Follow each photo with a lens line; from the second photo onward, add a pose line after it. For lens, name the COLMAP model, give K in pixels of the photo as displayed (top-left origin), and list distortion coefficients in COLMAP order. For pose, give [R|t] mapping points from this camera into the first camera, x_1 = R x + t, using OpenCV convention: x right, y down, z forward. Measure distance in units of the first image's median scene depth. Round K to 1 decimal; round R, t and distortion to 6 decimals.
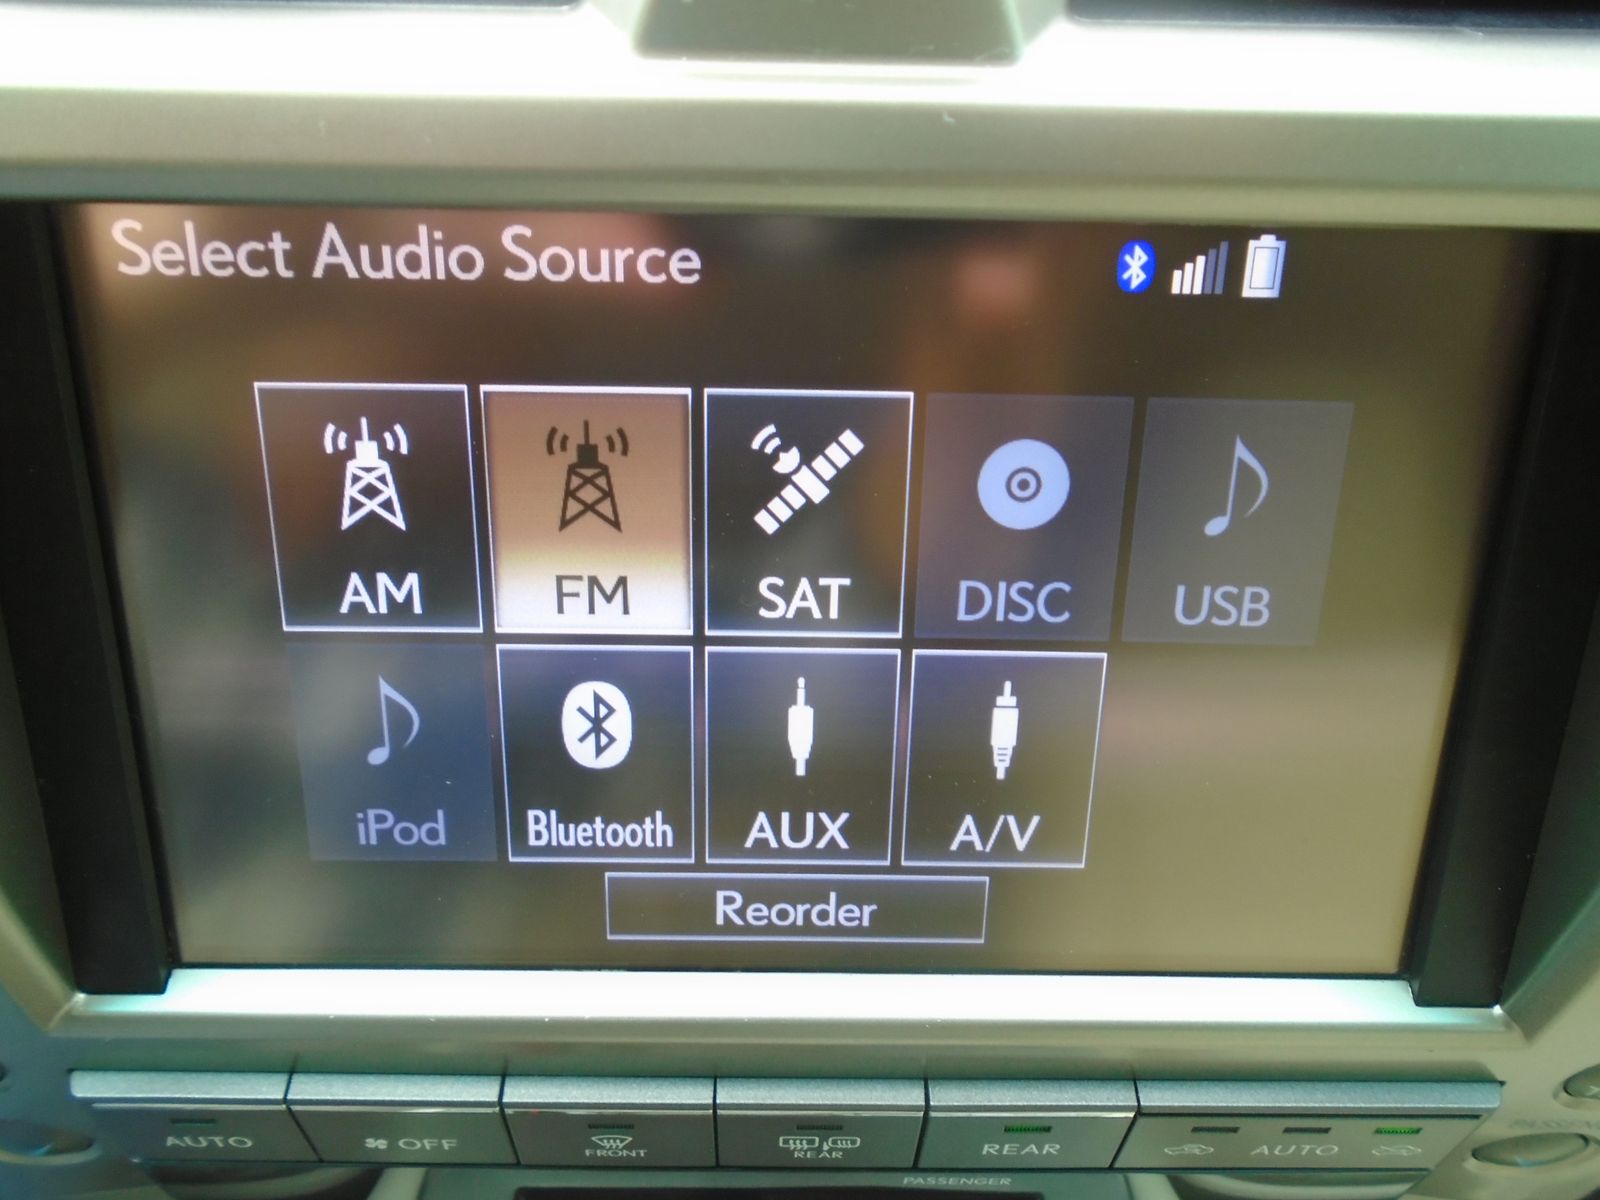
lens RADIAL K [[1221.9, 0, 794.6], [0, 1221.9, 581.1], [0, 0, 1]] dist [-0.006253, 0.003056]
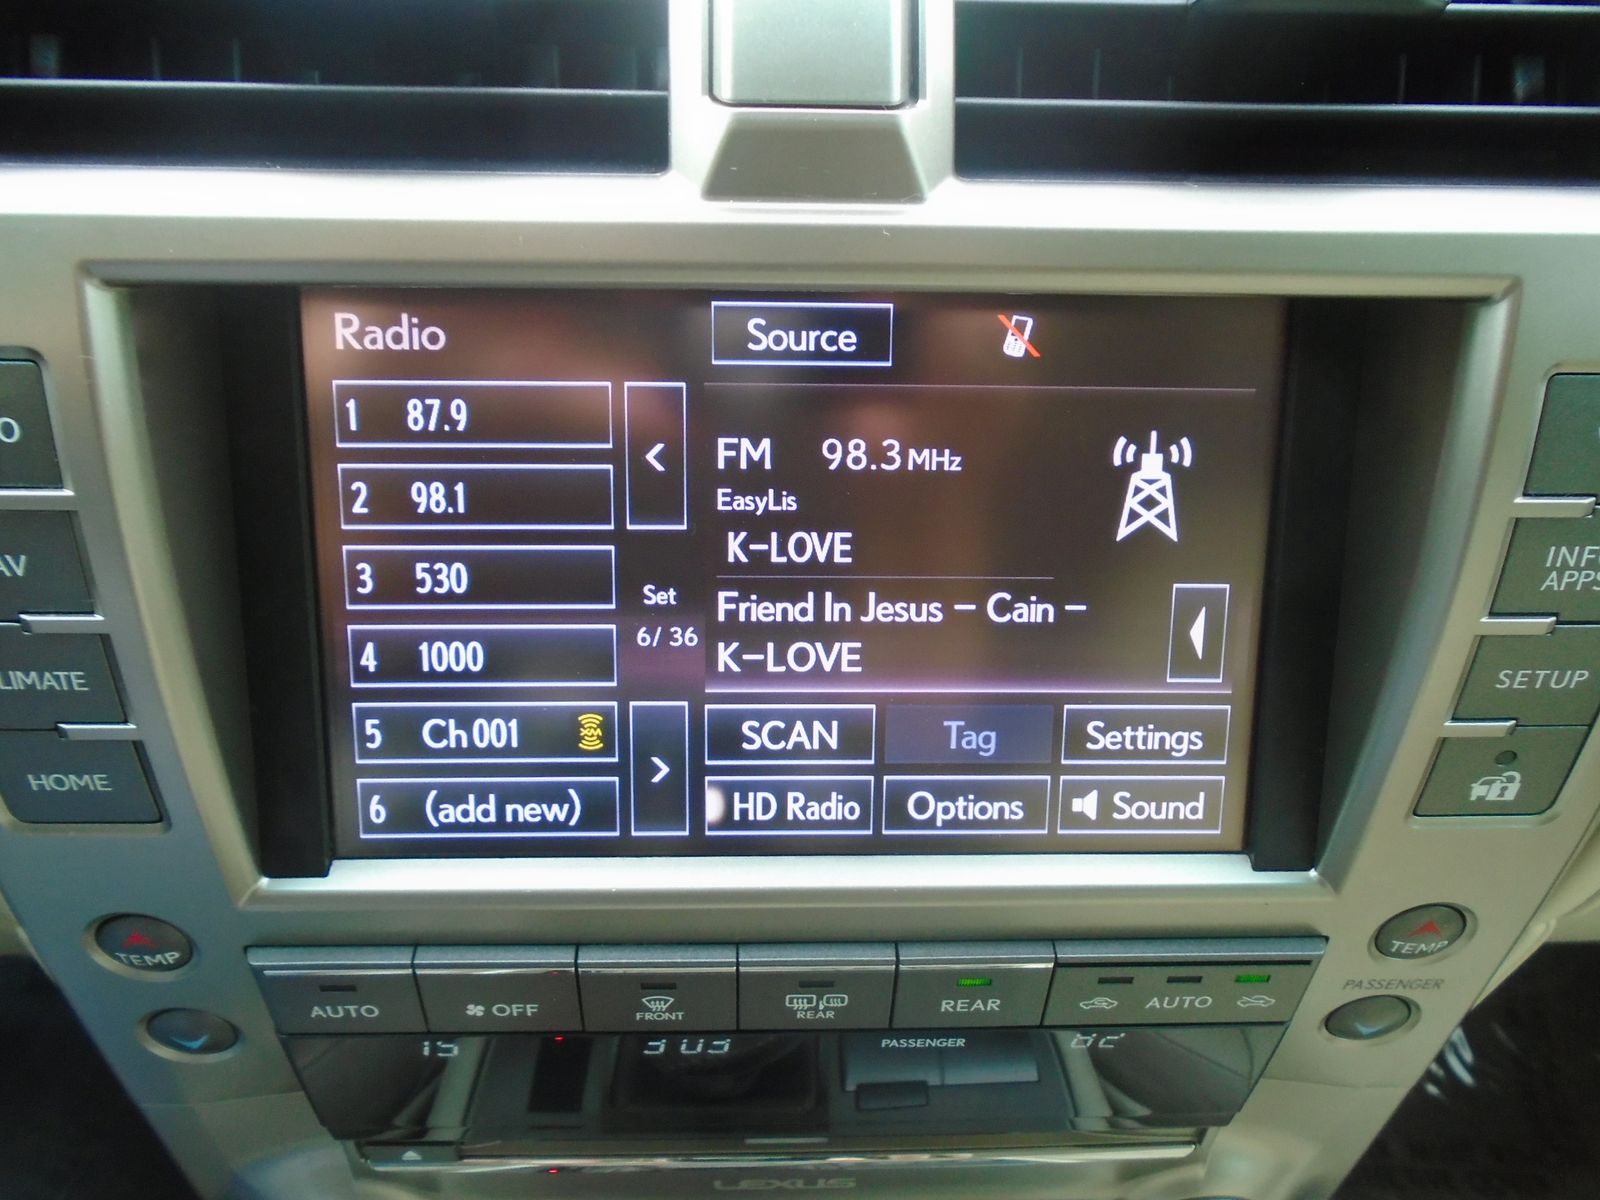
lens RADIAL K [[1222.8, 0, 797.7], [0, 1222.8, 576.3], [0, 0, 1]] dist [-0.008500, 0.002178]
pose [[0.999528, -0.014283, 0.027217, -0.029893], [0.017778, 0.990974, -0.132868, 0.188162], [-0.025073, 0.133289, 0.990760, -0.367942]]
